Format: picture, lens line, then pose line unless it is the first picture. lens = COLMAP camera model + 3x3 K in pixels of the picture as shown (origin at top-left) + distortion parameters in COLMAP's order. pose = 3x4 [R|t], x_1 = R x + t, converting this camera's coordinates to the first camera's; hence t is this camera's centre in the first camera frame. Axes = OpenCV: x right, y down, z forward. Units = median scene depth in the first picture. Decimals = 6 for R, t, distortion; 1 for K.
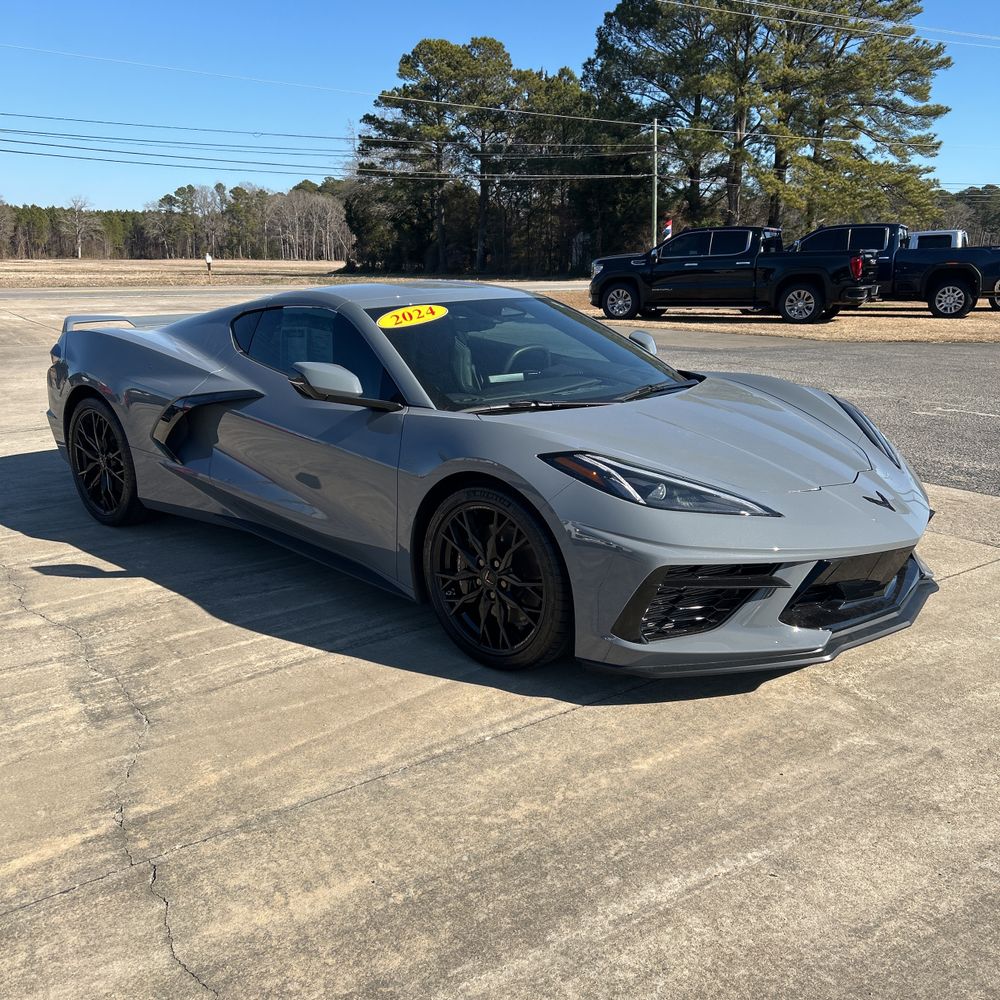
lens RADIAL K [[1003.7, 0, 490.6], [0, 1003.7, 508.6], [0, 0, 1]] dist [0.014457, 0.000000]
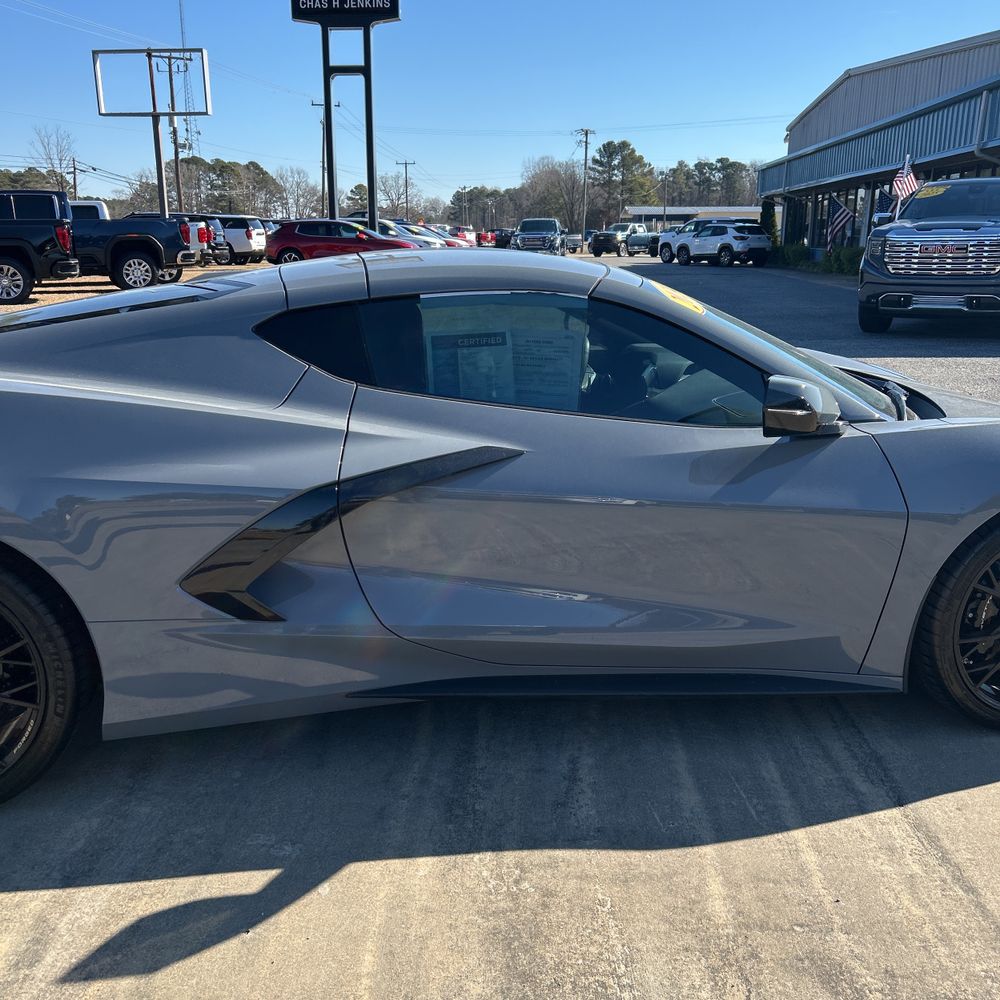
lens RADIAL K [[1003.7, 0, 493.1], [0, 1003.7, 518.7], [0, 0, 1]] dist [0.014457, 0.000000]
pose [[0.604980, -0.212148, 0.767458, -0.147271], [0.186292, 0.974813, 0.122615, -0.032297], [-0.774141, 0.068791, 0.629264, 0.143720]]
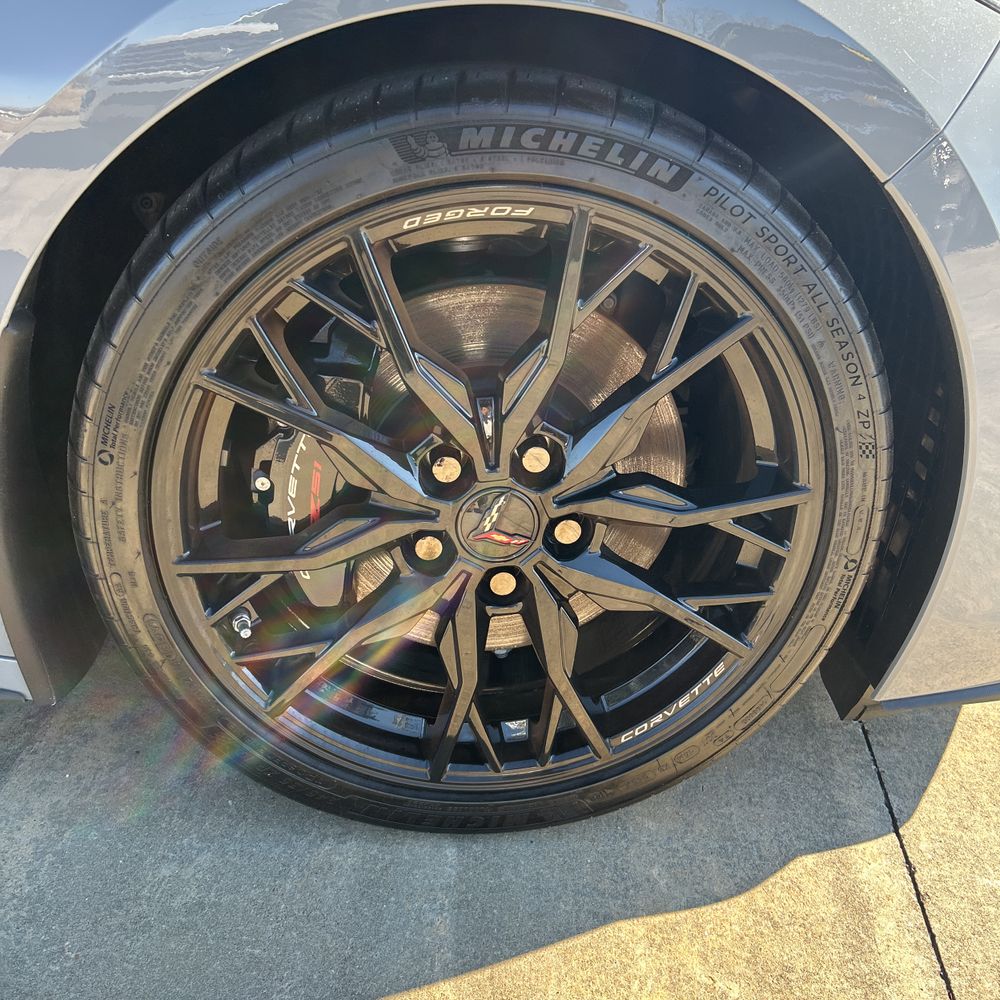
lens RADIAL K [[1003.7, 0, 506.8], [0, 1003.7, 498.4], [0, 0, 1]] dist [0.014457, 0.000000]
pose [[0.650317, -0.282372, 0.705233, -0.028765], [0.105433, 0.952914, 0.284320, -0.000690], [-0.752311, -0.110544, 0.649468, 0.145772]]
